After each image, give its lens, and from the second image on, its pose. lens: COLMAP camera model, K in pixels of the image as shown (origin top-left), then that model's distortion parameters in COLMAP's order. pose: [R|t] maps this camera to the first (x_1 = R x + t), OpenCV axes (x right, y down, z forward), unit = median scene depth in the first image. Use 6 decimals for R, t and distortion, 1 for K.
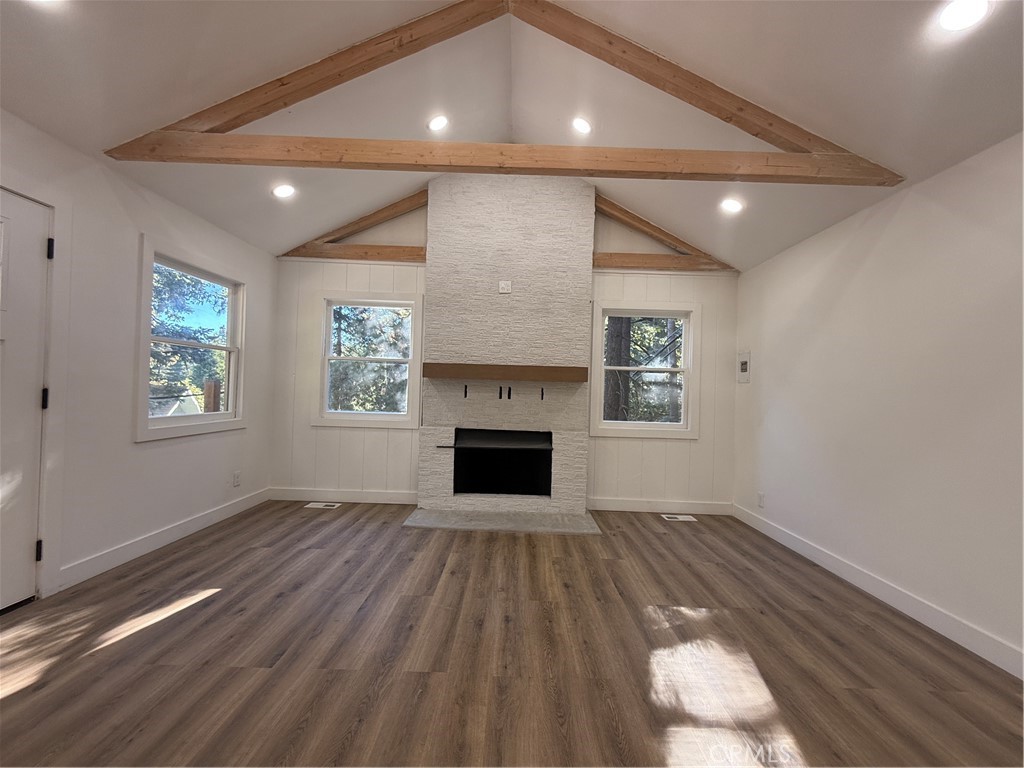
lens RADIAL K [[412.0, 0, 520.4], [0, 412.0, 384.1], [0, 0, 1]] dist [0.001106, -0.000937]
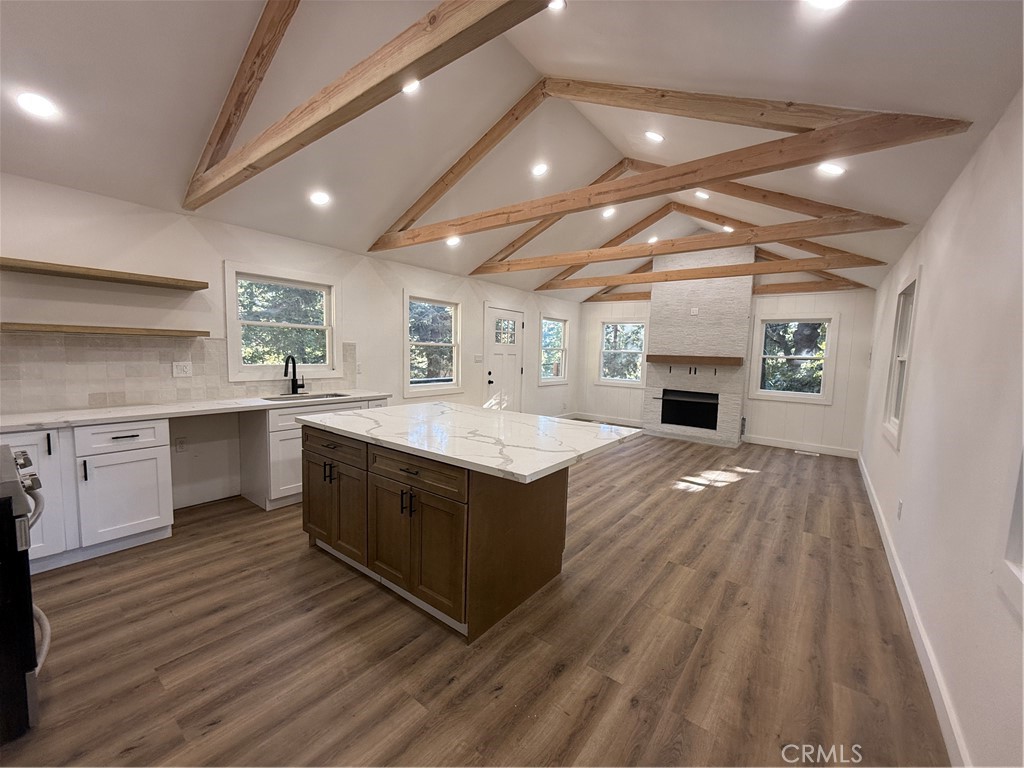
lens RADIAL K [[412.0, 0, 512.1], [0, 412.0, 383.6], [0, 0, 1]] dist [0.001106, -0.000937]
pose [[0.785370, 0.043713, -0.617481, 0.457266], [0.002440, 0.997277, 0.073703, -0.057497], [0.619022, -0.059390, 0.783125, -0.900158]]
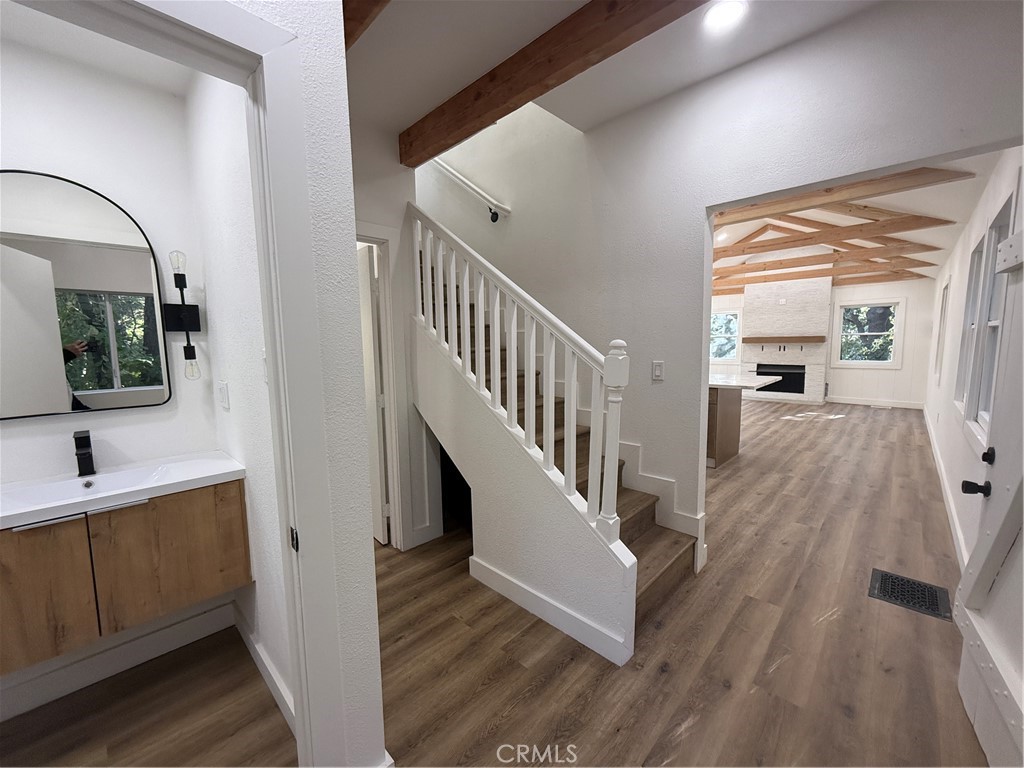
lens RADIAL K [[412.0, 0, 514.3], [0, 412.0, 384.5], [0, 0, 1]] dist [0.001106, -0.000937]
pose [[0.715583, 0.028631, -0.697940, 0.502623], [0.049359, 0.994590, 0.091406, -0.061501], [0.696781, -0.099858, 0.710299, -1.685965]]
